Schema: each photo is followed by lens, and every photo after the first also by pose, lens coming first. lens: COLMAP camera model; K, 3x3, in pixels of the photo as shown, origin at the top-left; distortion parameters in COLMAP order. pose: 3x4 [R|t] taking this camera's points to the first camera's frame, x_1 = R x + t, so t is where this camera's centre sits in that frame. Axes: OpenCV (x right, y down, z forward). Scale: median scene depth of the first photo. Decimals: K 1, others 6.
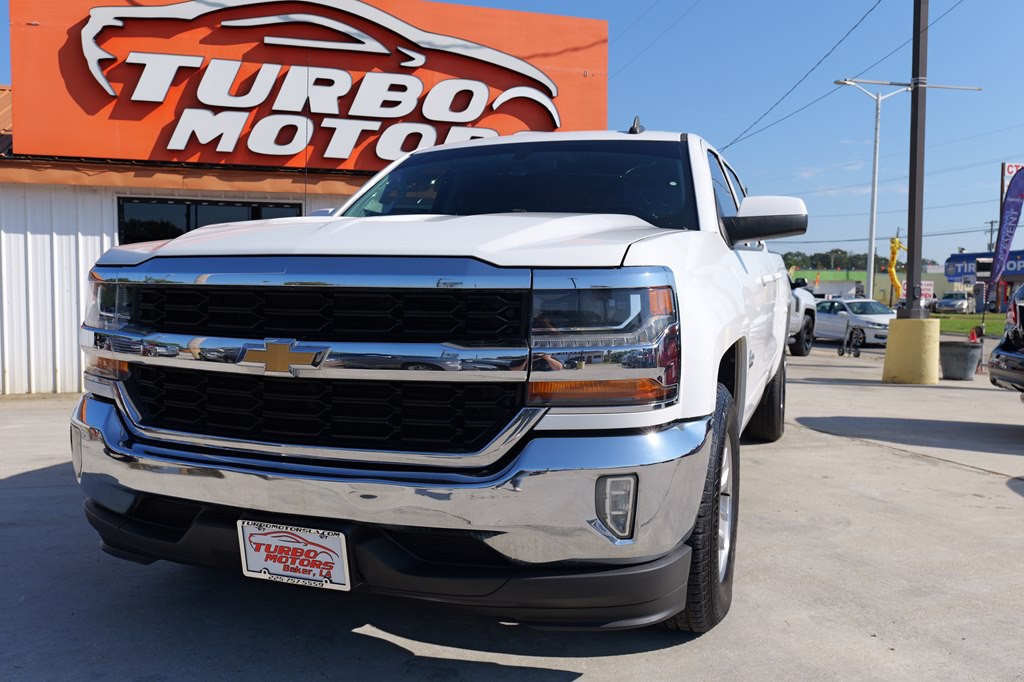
lens RADIAL K [[848.3, 0, 508.1], [0, 848.3, 342.5], [0, 0, 1]] dist [0.009338, -0.011694]
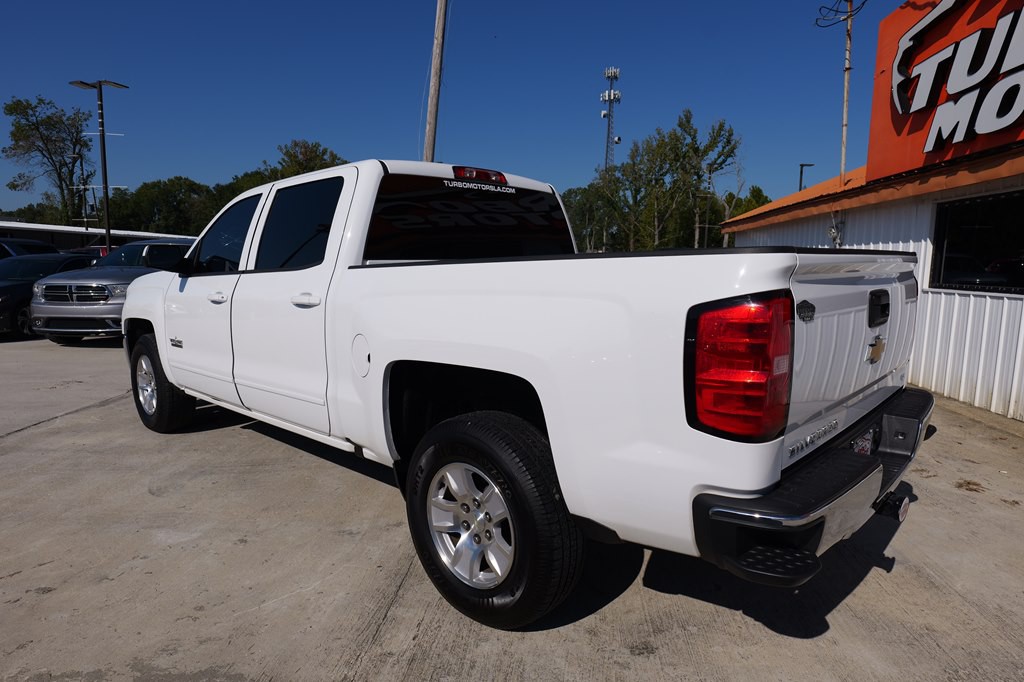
lens RADIAL K [[598.2, 0, 515.1], [0, 598.2, 348.1], [0, 0, 1]] dist [-0.019642, 0.010756]
pose [[-0.377071, 0.123931, -0.917856, 0.449655], [-0.063177, 0.985257, 0.158986, -0.080063], [0.924027, 0.117936, -0.363682, 0.821004]]
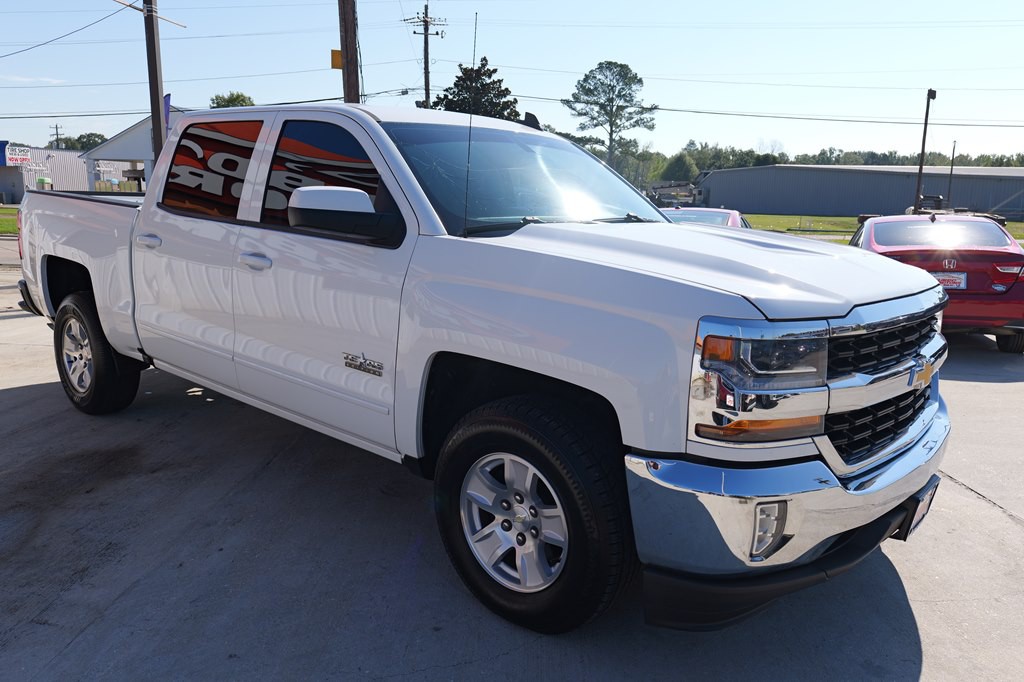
lens RADIAL K [[777.0, 0, 512.4], [0, 777.0, 345.9], [0, 0, 1]] dist [0.002935, 0.002545]
pose [[0.351173, -0.178443, 0.919149, -0.399634], [0.036756, 0.983542, 0.176902, -0.065262], [-0.935589, -0.028339, 0.351952, 0.293477]]
